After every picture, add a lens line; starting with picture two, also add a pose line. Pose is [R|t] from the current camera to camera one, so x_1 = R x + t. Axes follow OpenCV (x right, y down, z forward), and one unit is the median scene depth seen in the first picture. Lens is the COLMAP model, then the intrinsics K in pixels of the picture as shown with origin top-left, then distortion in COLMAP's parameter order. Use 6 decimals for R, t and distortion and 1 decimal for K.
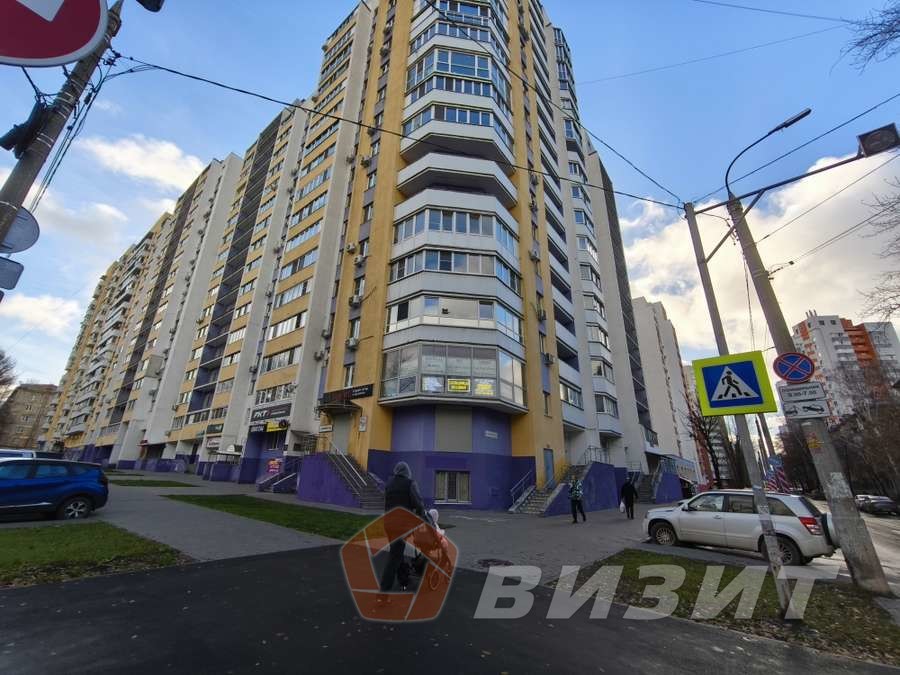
lens RADIAL K [[373.4, 0, 449.0], [0, 373.4, 341.4], [0, 0, 1]] dist [-0.002581, 0.000102]
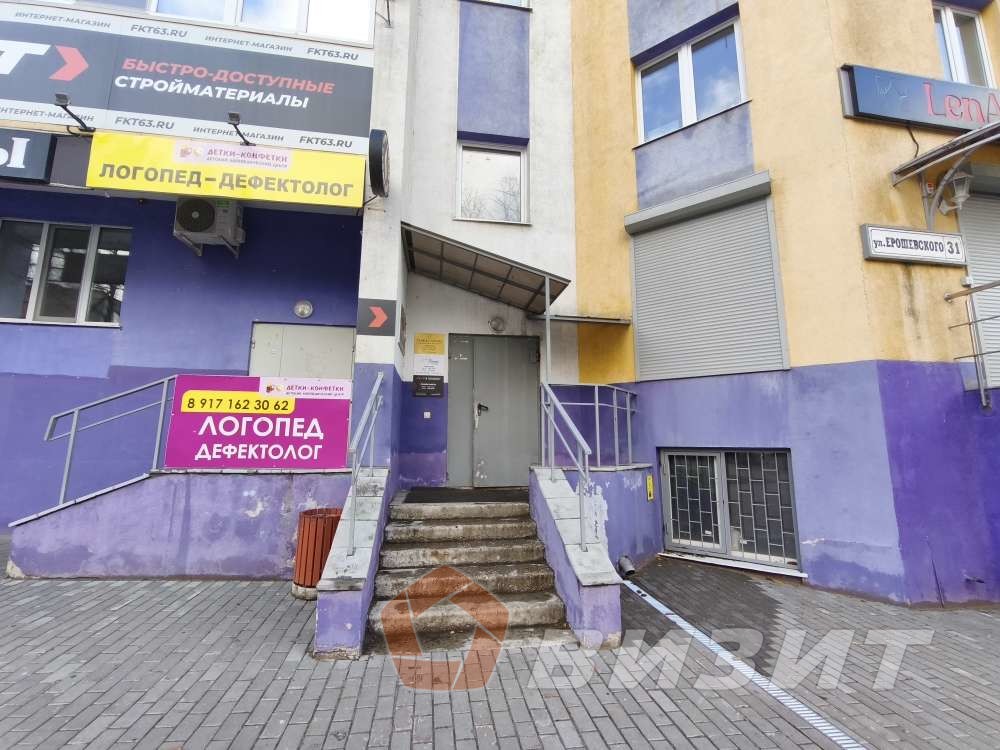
lens RADIAL K [[414.9, 0, 495.2], [0, 414.9, 376.7], [0, 0, 1]] dist [-0.002581, 0.000102]
pose [[0.694232, 0.093414, 0.713664, -0.250799], [-0.247232, 0.962160, 0.114560, 0.131406], [-0.675957, -0.255971, 0.691057, 0.396677]]
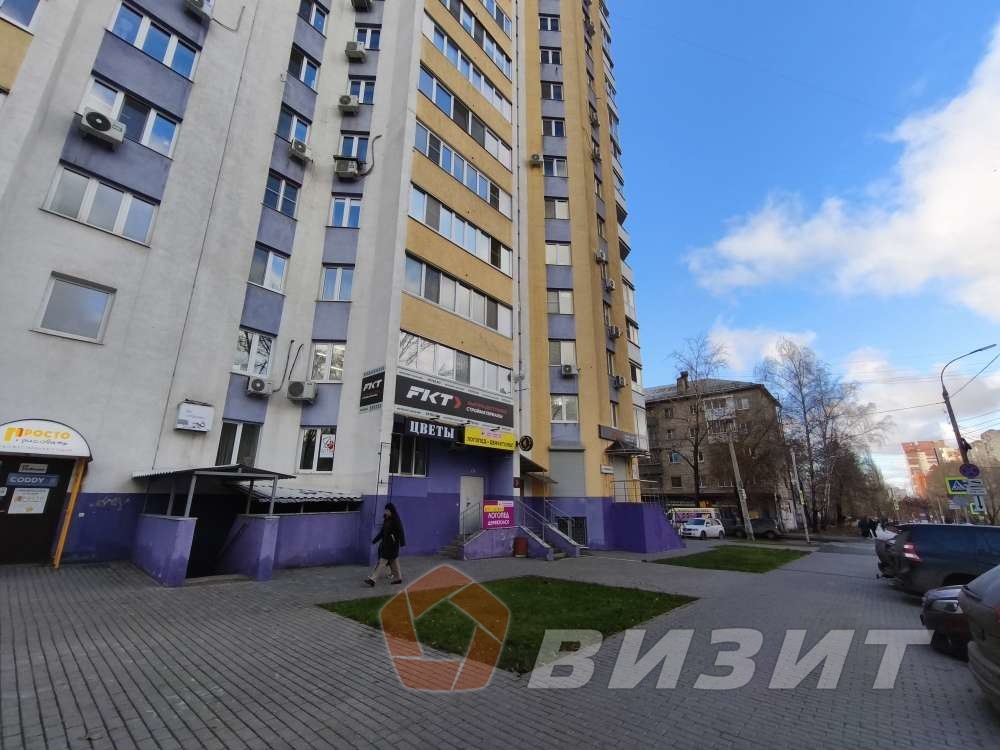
lens RADIAL K [[414.9, 0, 498.0], [0, 414.9, 377.2], [0, 0, 1]] dist [-0.002581, 0.000102]
pose [[0.060211, 0.261913, 0.963211, -0.527203], [-0.358416, 0.906283, -0.224029, 0.138343], [-0.931618, -0.331741, 0.148442, 0.468553]]
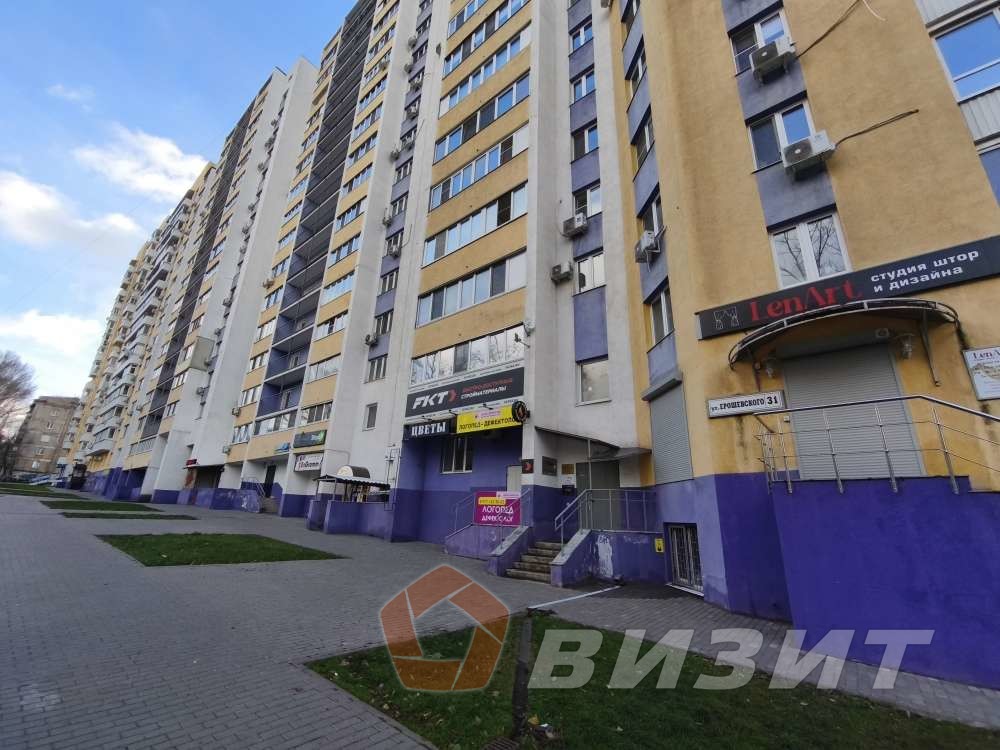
lens RADIAL K [[414.9, 0, 500.0], [0, 414.9, 379.2], [0, 0, 1]] dist [-0.002581, 0.000102]
pose [[0.999456, 0.005093, -0.032580, -0.215804], [-0.003844, 0.999260, 0.038269, 0.079741], [0.032751, -0.038123, 0.998736, 0.252498]]
